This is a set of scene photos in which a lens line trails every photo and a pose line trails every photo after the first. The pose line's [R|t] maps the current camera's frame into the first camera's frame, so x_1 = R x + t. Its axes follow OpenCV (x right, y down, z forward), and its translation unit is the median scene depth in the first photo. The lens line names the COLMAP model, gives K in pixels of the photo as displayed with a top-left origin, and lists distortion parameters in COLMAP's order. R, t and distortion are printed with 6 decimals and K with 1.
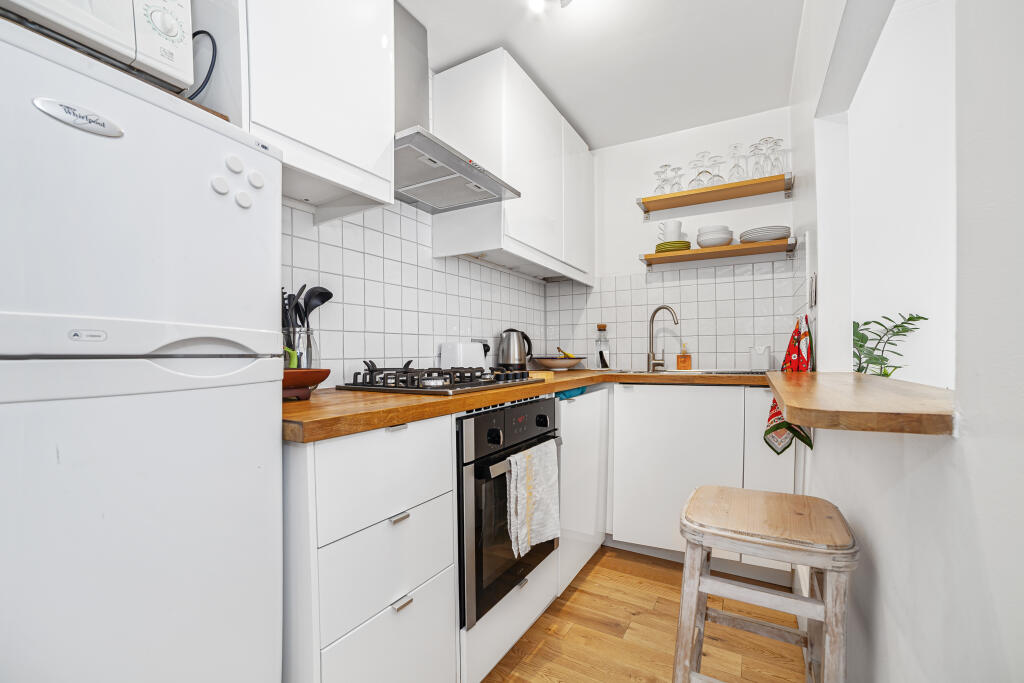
lens RADIAL K [[432.6, 0, 509.9], [0, 432.6, 362.9], [0, 0, 1]] dist [-0.093700, 0.038928]
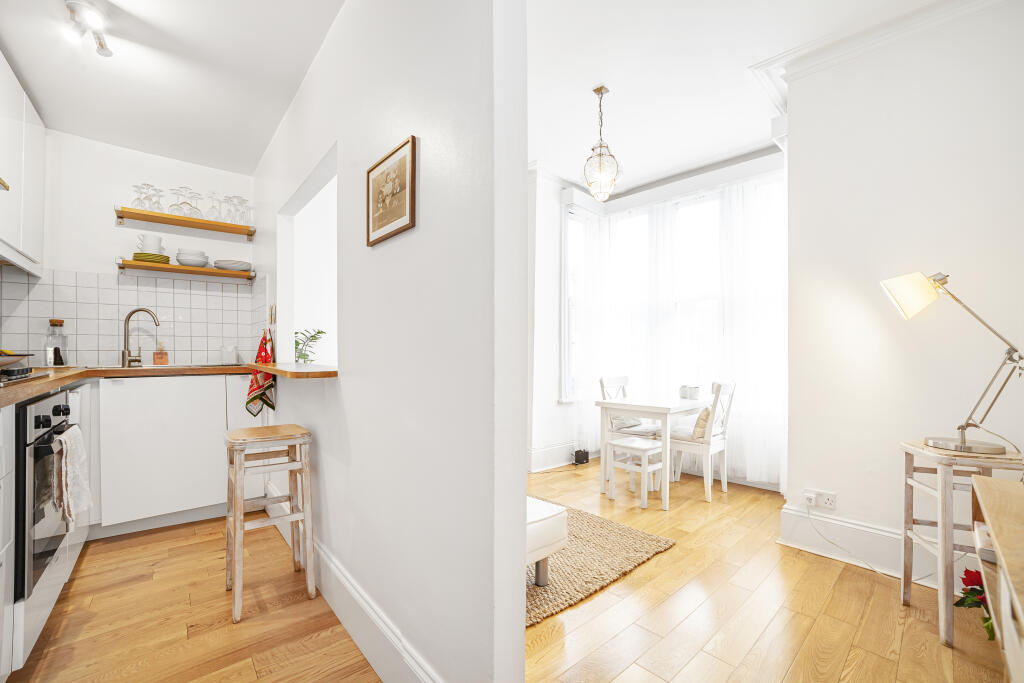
lens RADIAL K [[432.6, 0, 509.9], [0, 432.6, 362.9], [0, 0, 1]] dist [-0.093700, 0.038928]
pose [[0.340621, -0.014478, 0.940089, -0.347531], [0.008701, 0.999887, 0.012247, 0.005599], [-0.940161, 0.004008, 0.340708, -0.299125]]
